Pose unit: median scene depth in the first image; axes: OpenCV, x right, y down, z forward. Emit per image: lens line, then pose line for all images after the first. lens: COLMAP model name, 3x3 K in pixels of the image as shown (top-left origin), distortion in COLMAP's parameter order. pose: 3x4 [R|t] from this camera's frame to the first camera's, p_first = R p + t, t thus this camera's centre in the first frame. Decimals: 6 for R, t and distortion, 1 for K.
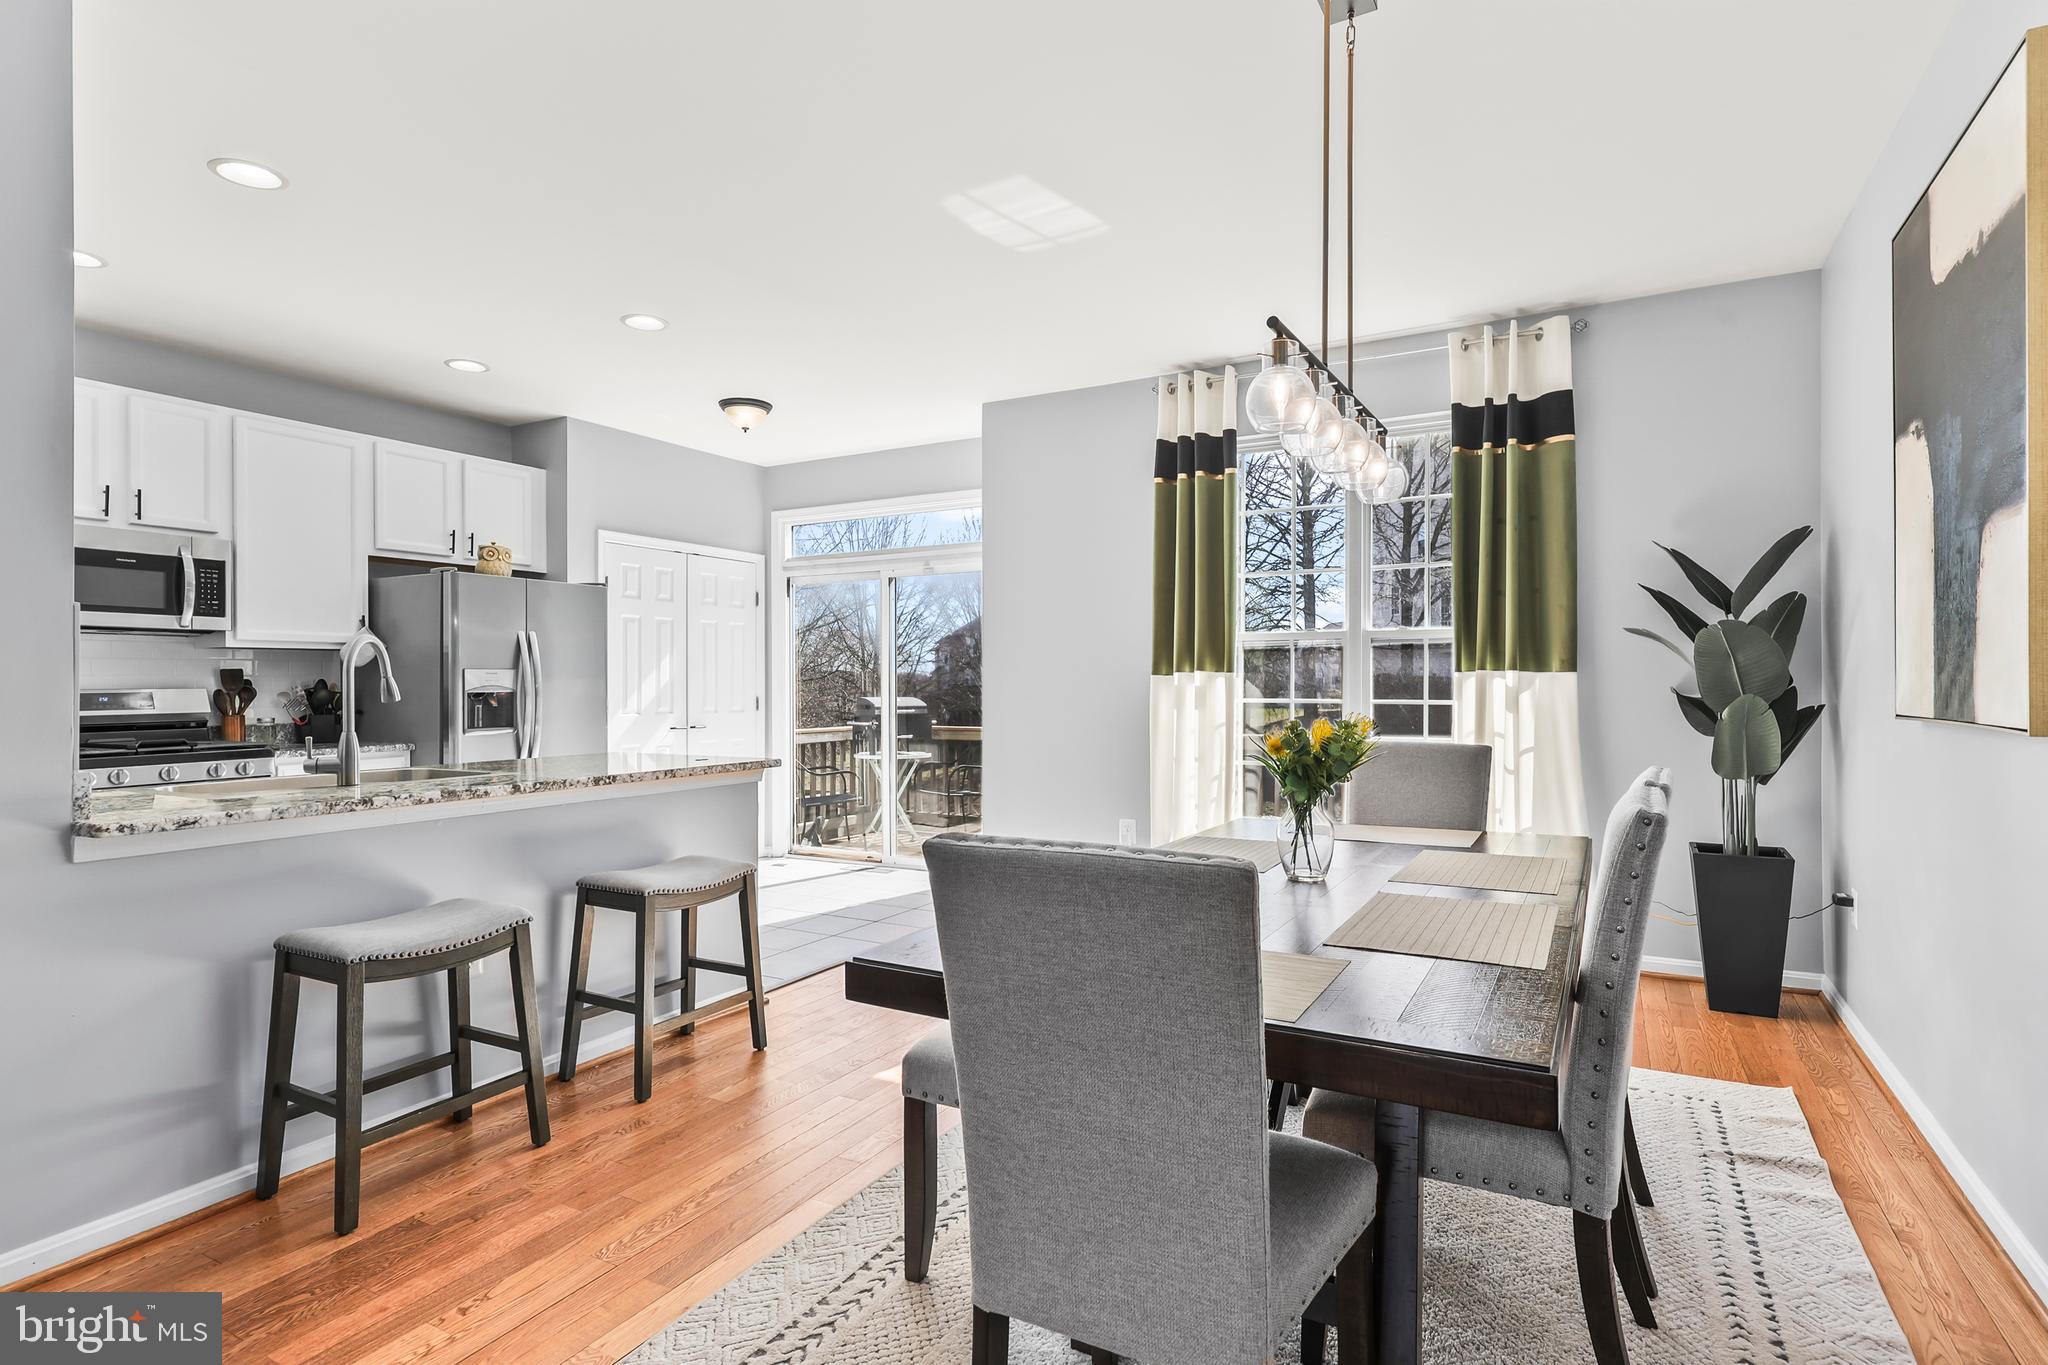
lens RADIAL K [[1020.2, 0, 1056.0], [0, 1020.2, 684.7], [0, 0, 1]] dist [0.000898, 0.000562]
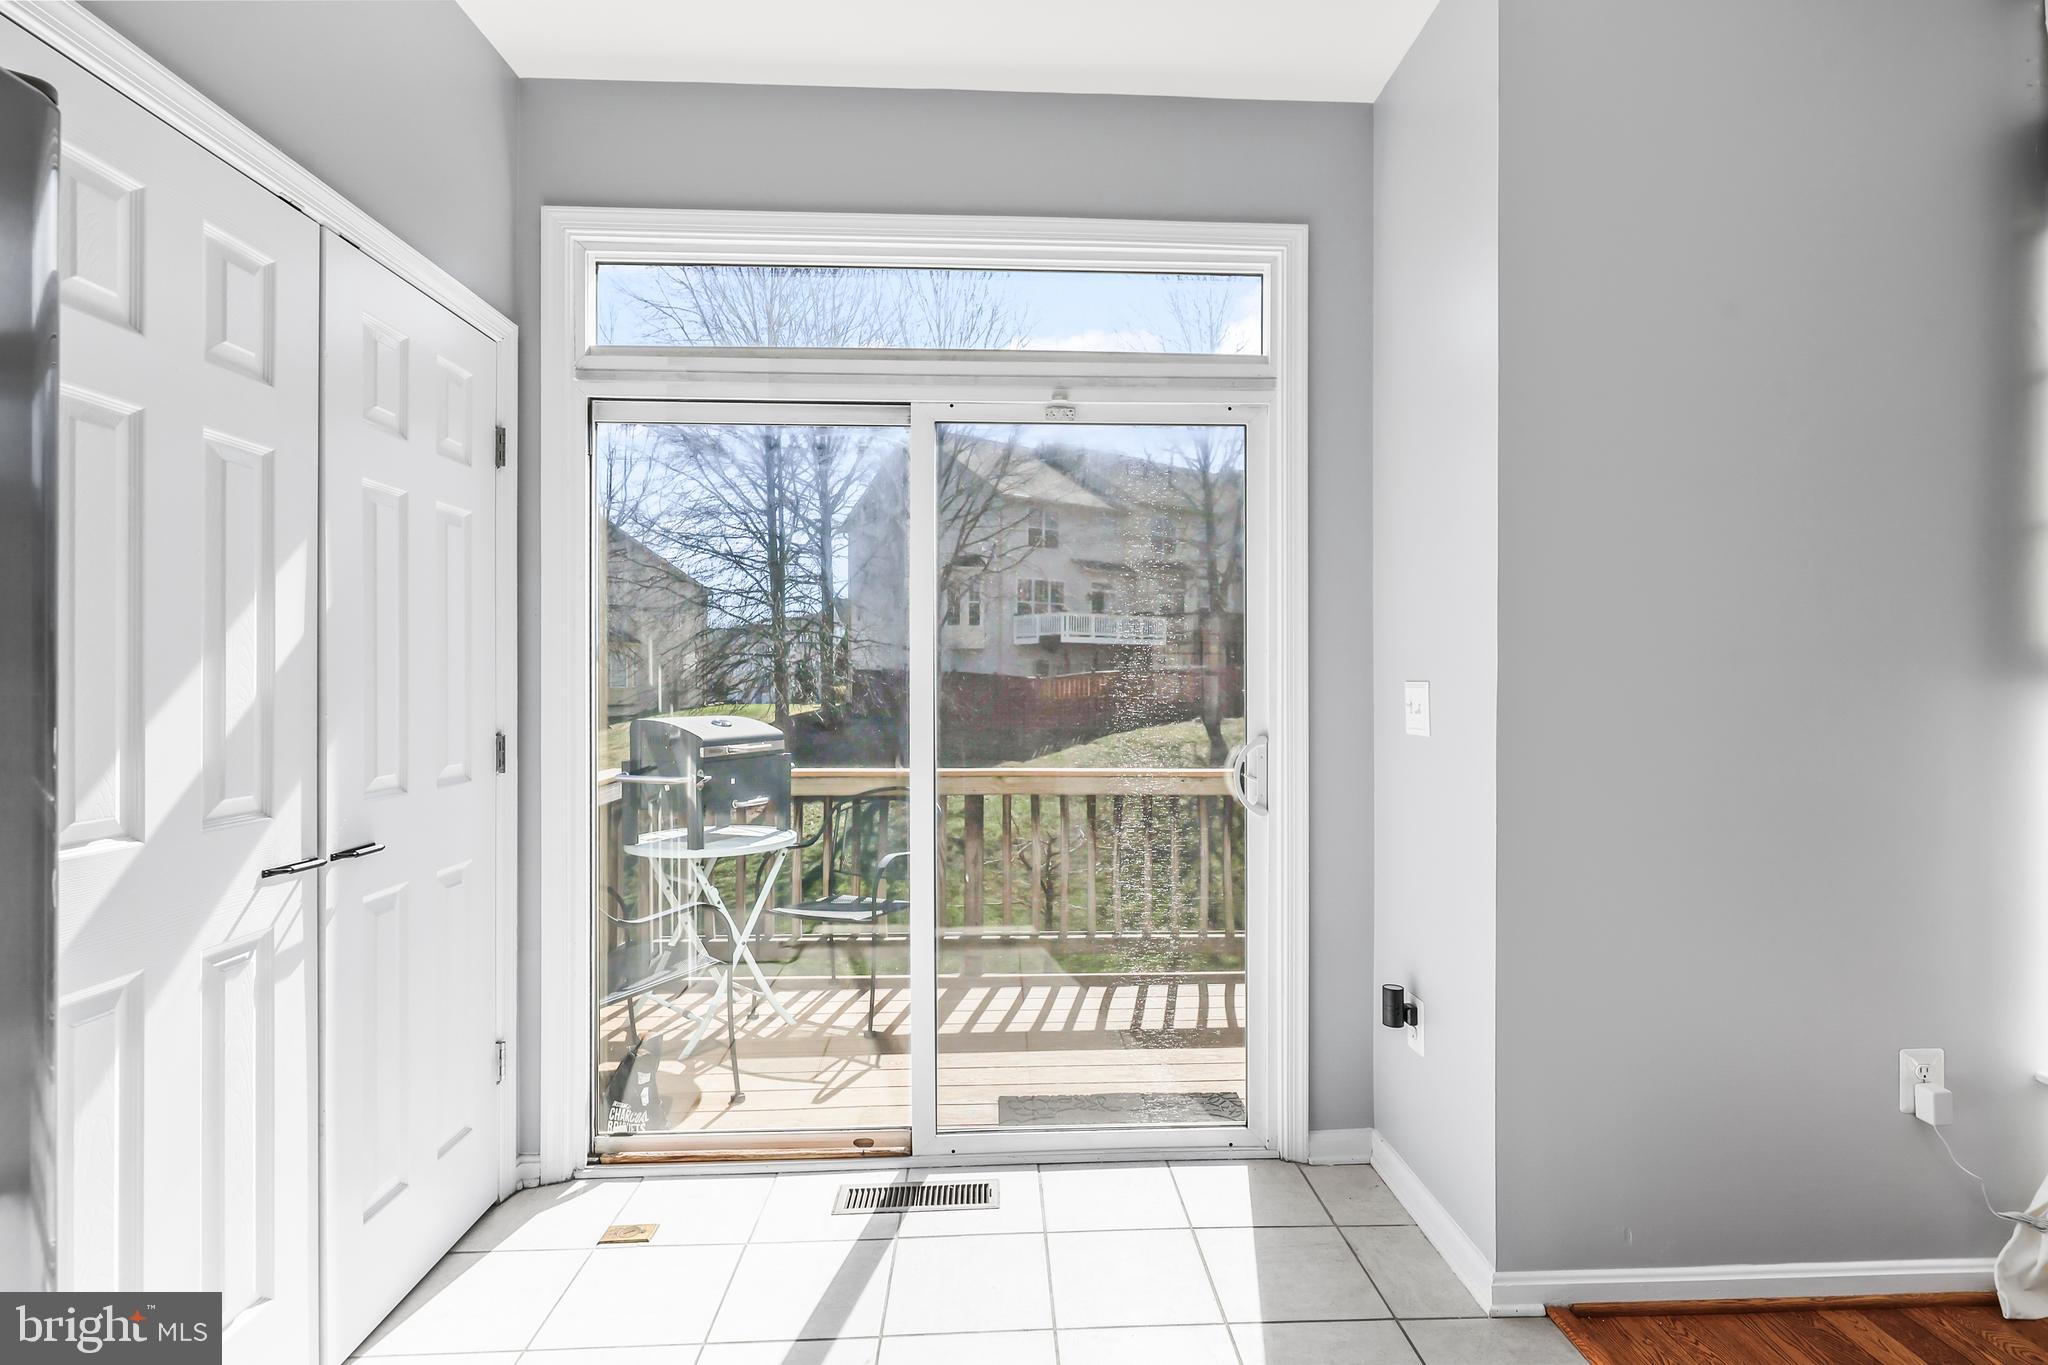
lens RADIAL K [[990.7, 0, 1019.4], [0, 990.7, 685.9], [0, 0, 1]] dist [0.003853, 0.000532]
pose [[0.856328, 0.000541, 0.516433, -0.493170], [-0.002503, 0.999992, 0.003102, -0.009305], [-0.516427, -0.003949, 0.856322, 0.985973]]
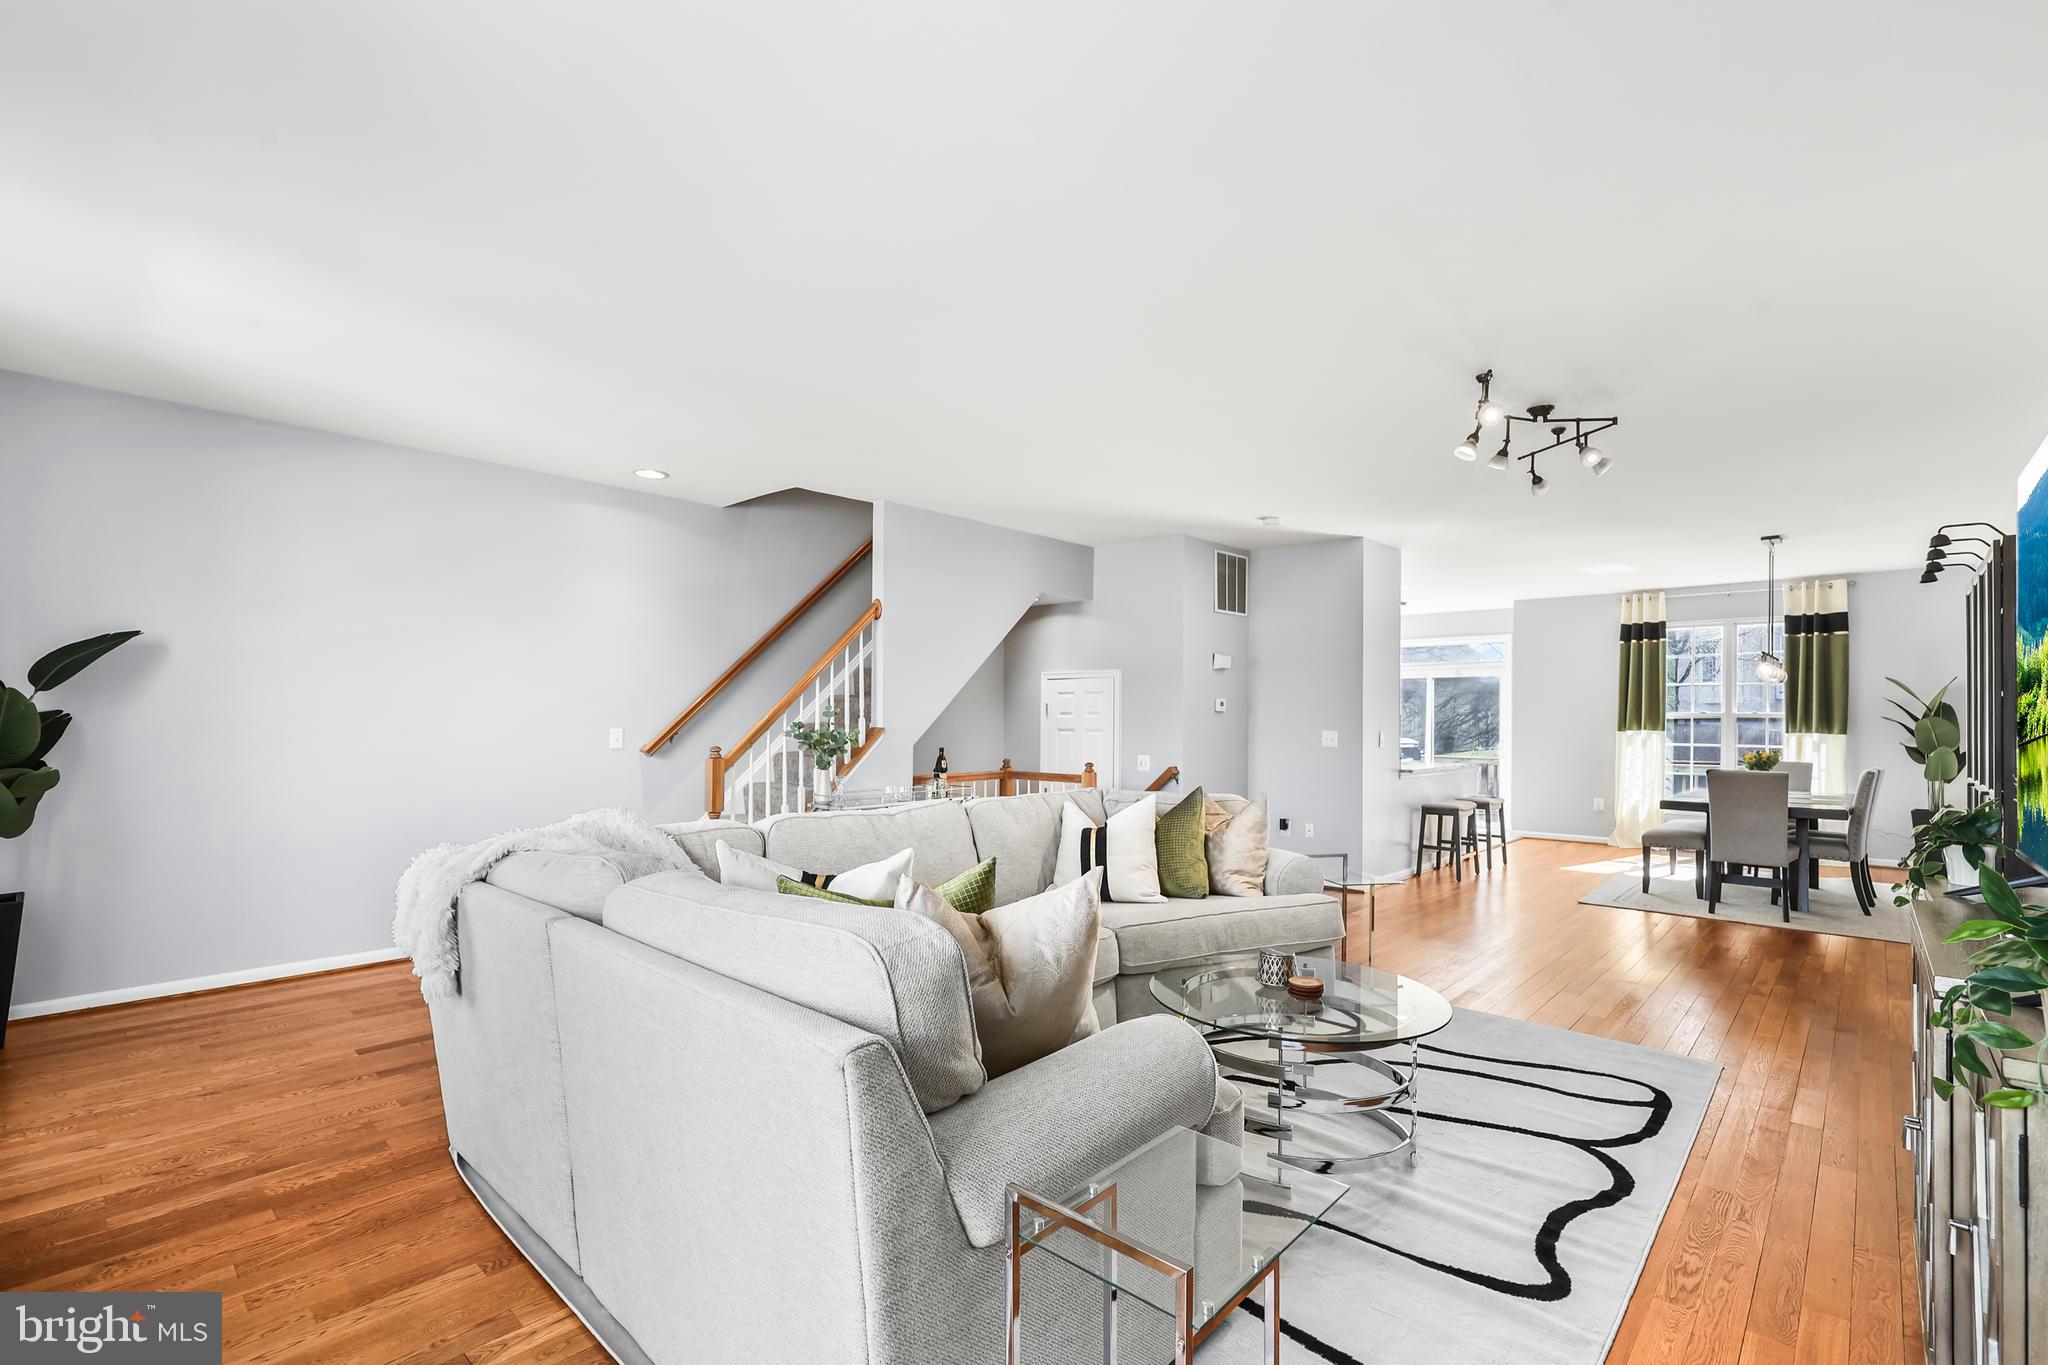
lens RADIAL K [[915.3, 0, 1037.4], [0, 915.3, 695.8], [0, 0, 1]] dist [-0.000002, 0.000087]
pose [[0.971015, 0.008147, -0.238878, -0.709179], [-0.016962, 0.999248, -0.034870, 0.004224], [0.238414, 0.037911, 0.970423, -1.310503]]
